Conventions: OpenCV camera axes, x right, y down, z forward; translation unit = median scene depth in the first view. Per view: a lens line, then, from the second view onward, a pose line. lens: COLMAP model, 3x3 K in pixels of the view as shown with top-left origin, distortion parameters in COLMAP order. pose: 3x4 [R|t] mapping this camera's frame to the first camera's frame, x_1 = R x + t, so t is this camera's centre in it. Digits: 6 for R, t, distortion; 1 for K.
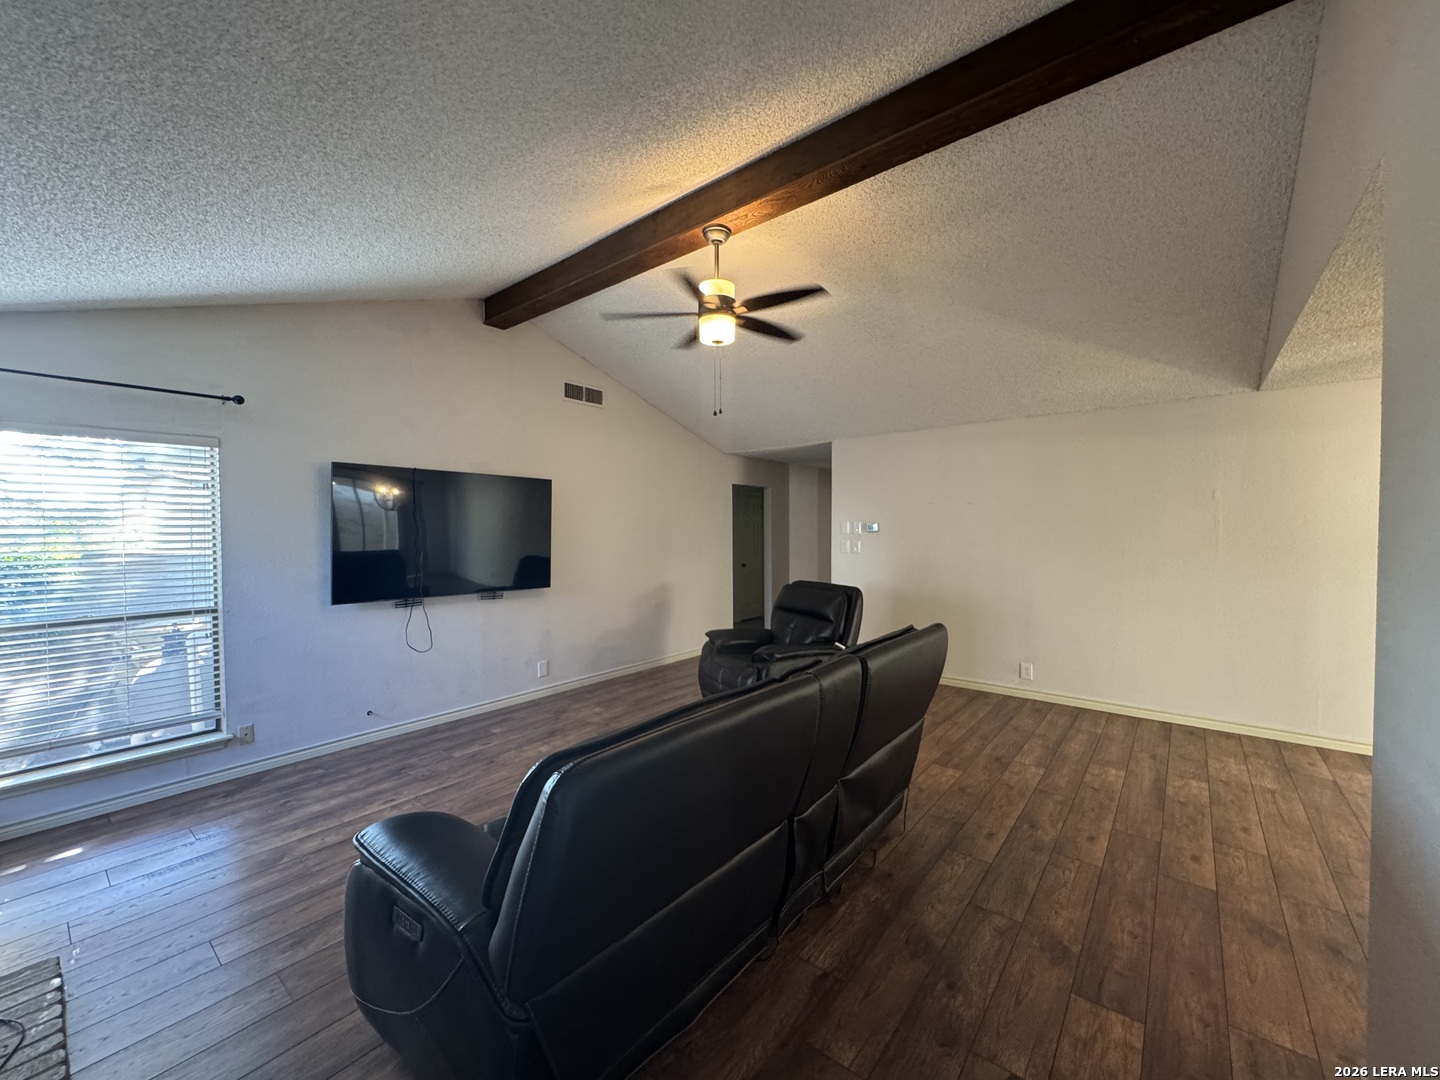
lens RADIAL K [[584.4, 0, 720.0], [0, 584.4, 540.0], [0, 0, 1]] dist [0.001980, 0.000262]
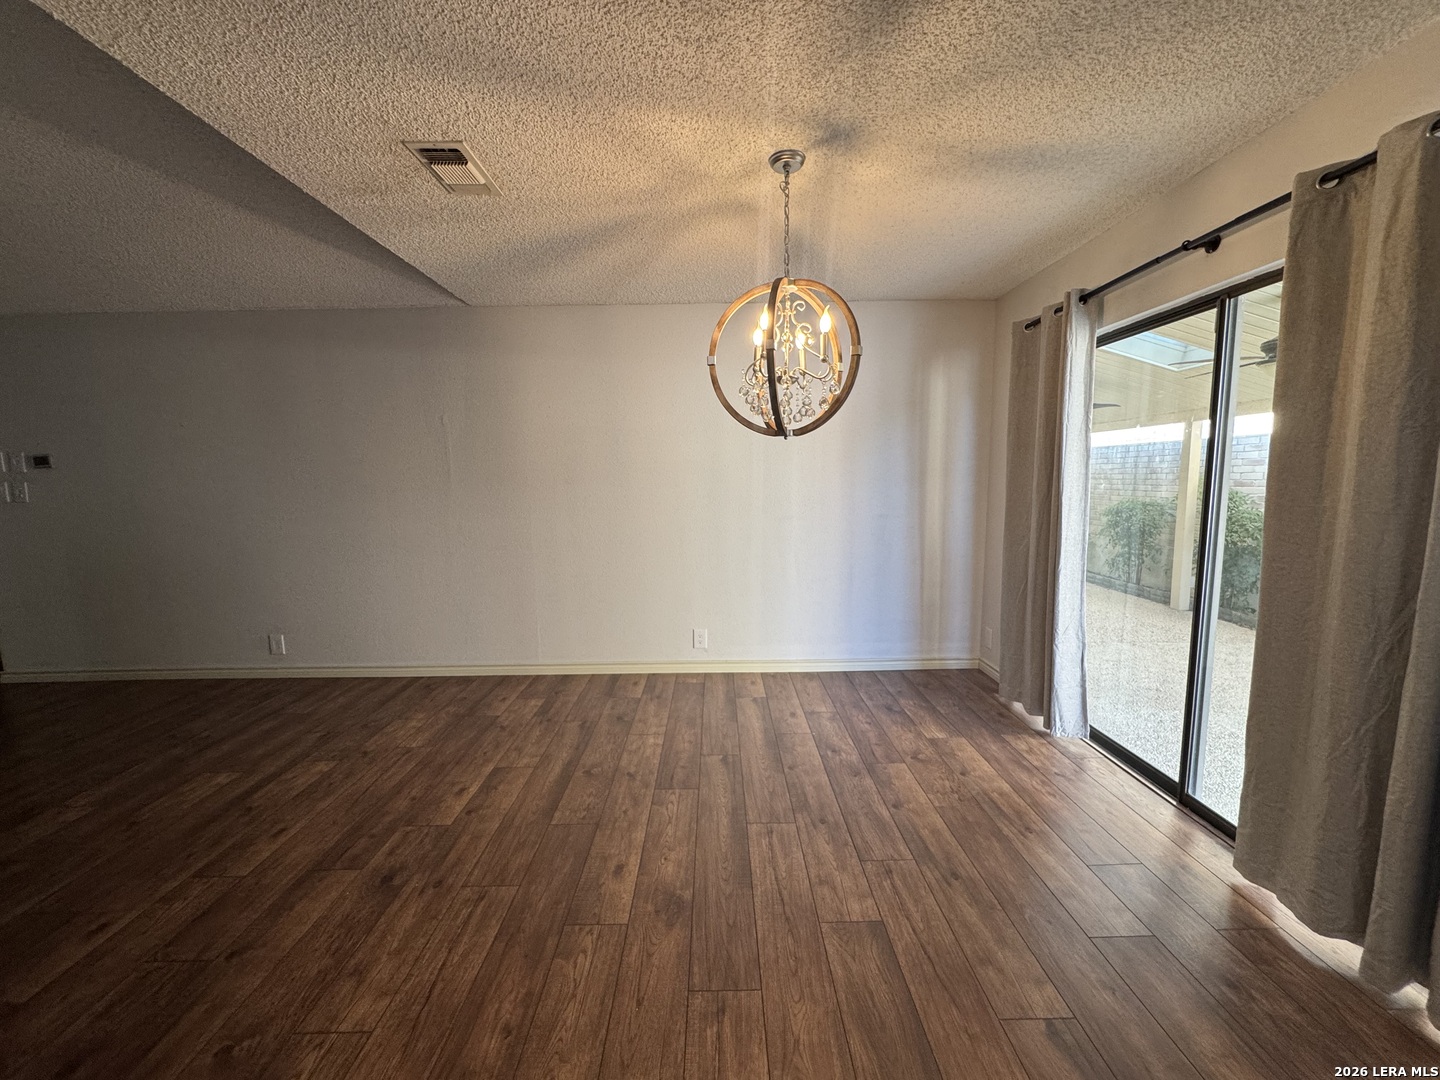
lens RADIAL K [[574.0, 0, 720.0], [0, 574.0, 540.0], [0, 0, 1]] dist [-0.004011, 0.000187]
pose [[0.774046, -0.075955, 0.628557, 0.713428], [0.024689, 0.995644, 0.089911, 0.042915], [-0.632648, -0.054076, 0.772549, 0.051026]]
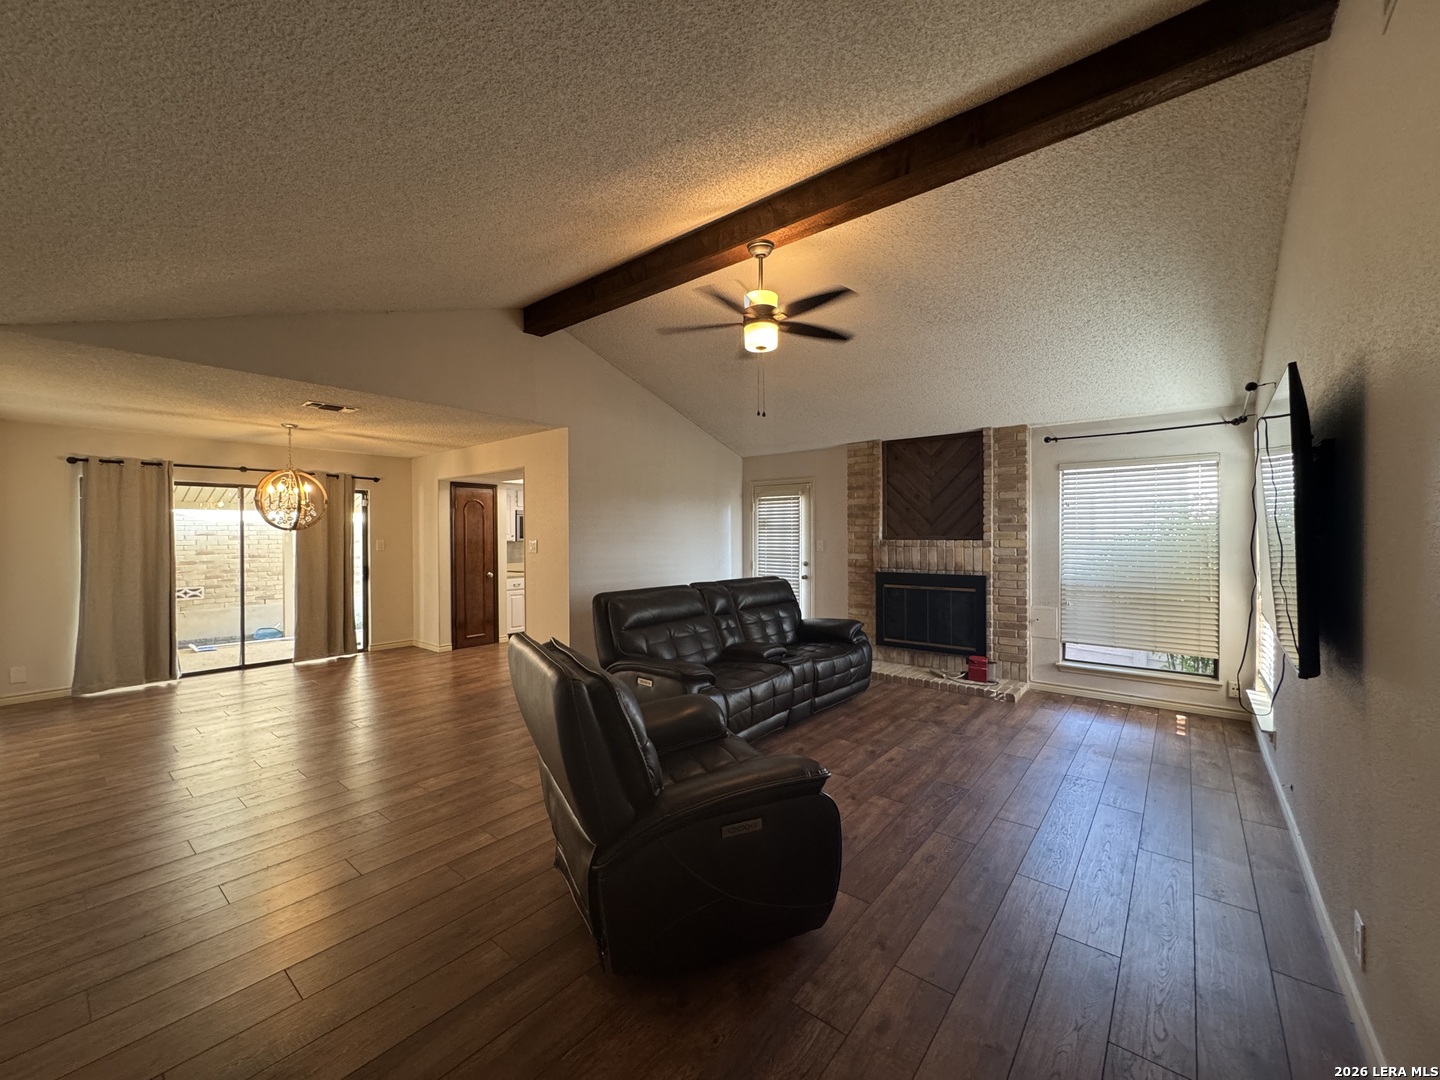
lens RADIAL K [[574.6, 0, 720.0], [0, 574.6, 540.0], [0, 0, 1]] dist [0.000722, 0.000173]
pose [[-0.999940, 0.009327, 0.005747, 0.062209], [0.009508, 0.999432, 0.032326, -0.021464], [-0.005442, 0.032379, -0.999461, 1.885827]]
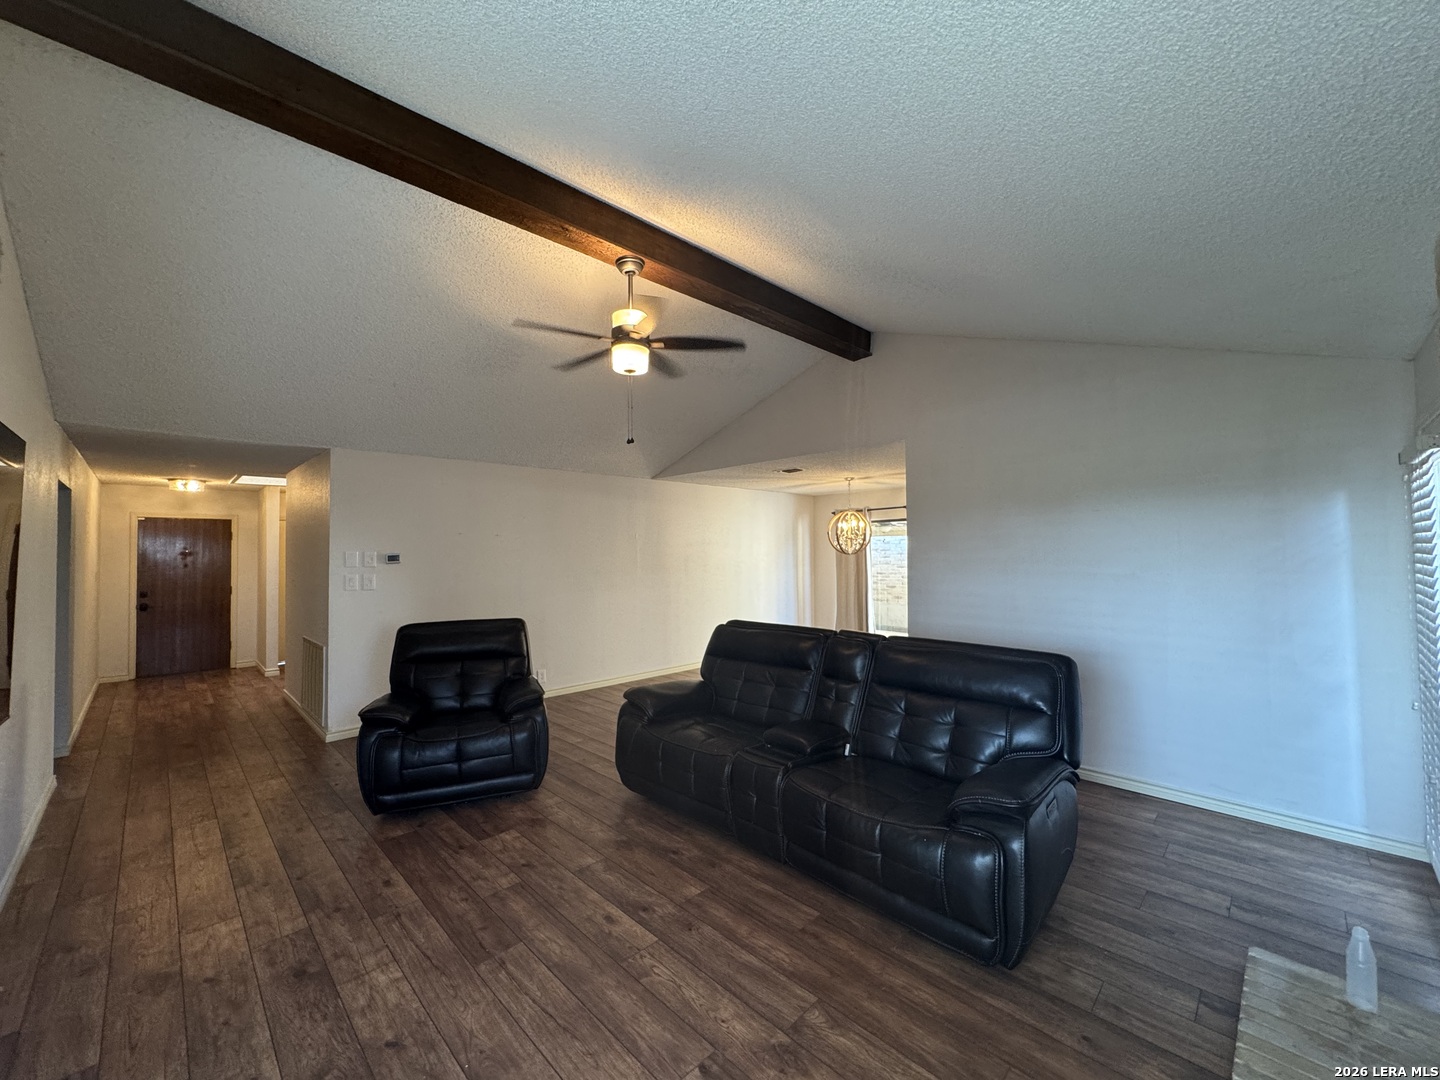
lens RADIAL K [[574.6, 0, 720.0], [0, 574.6, 540.0], [0, 0, 1]] dist [0.000722, 0.000173]
pose [[0.110476, 0.024357, 0.993580, -0.874717], [0.032772, 0.999067, -0.028135, -0.016456], [-0.993338, 0.035670, 0.109574, 0.688168]]
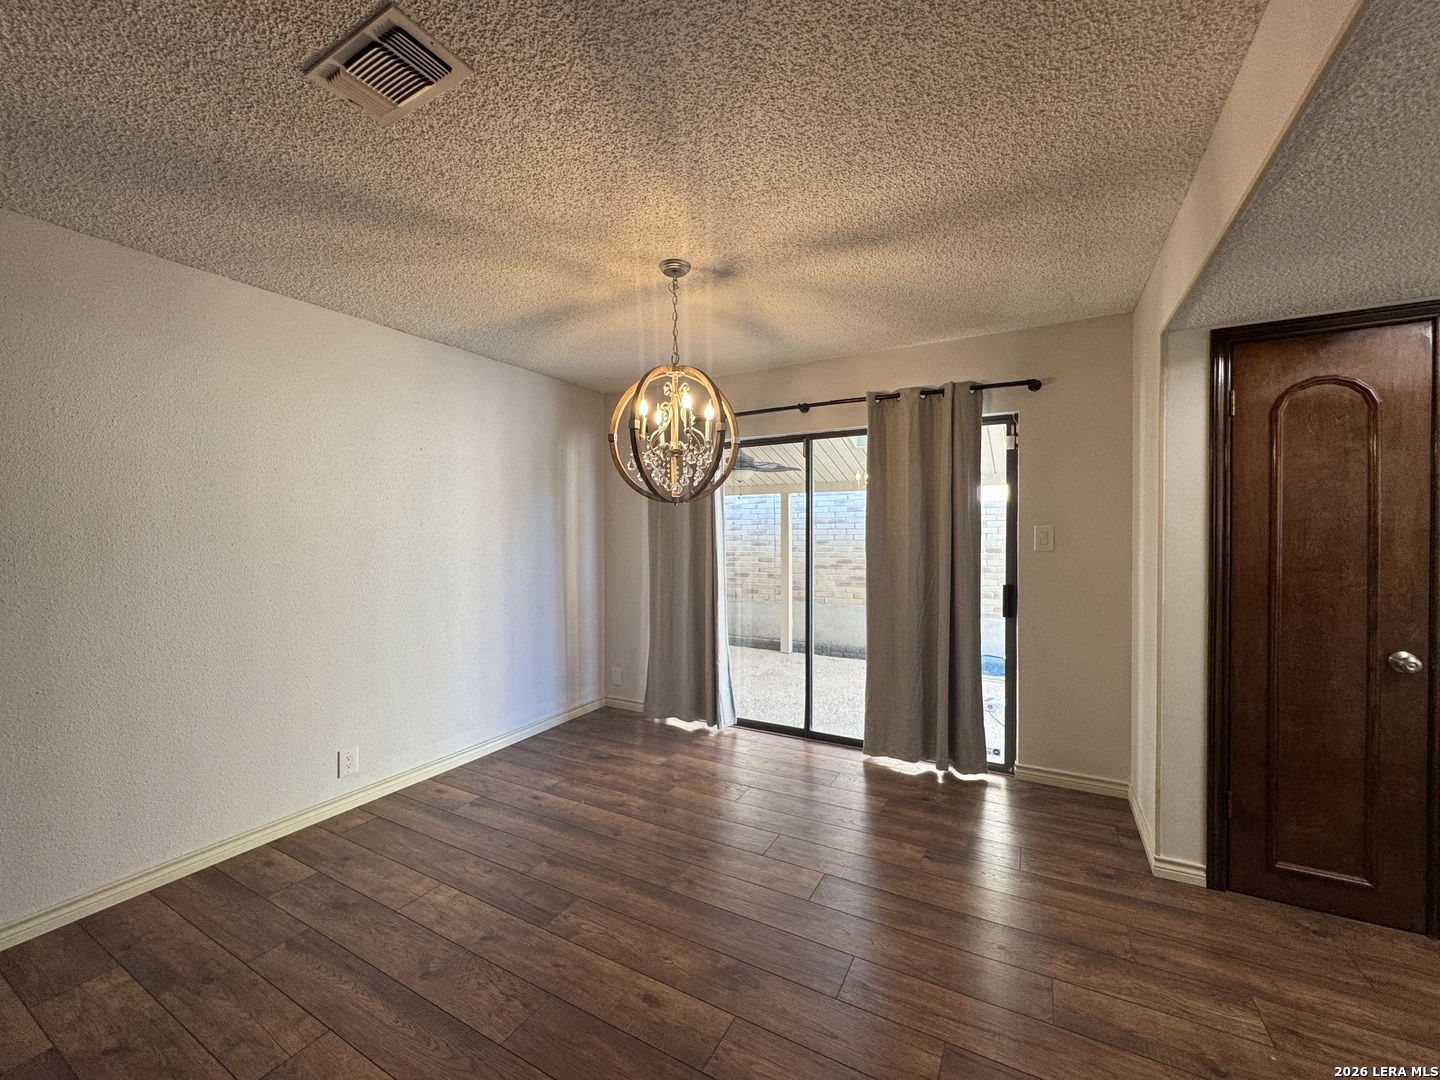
lens RADIAL K [[574.0, 0, 720.0], [0, 574.0, 540.0], [0, 0, 1]] dist [-0.004011, 0.000187]
pose [[-0.173066, -0.010964, 0.984849, 0.498930], [0.029077, 0.999445, 0.016237, 0.024826], [-0.984481, 0.031446, -0.172652, 0.525035]]
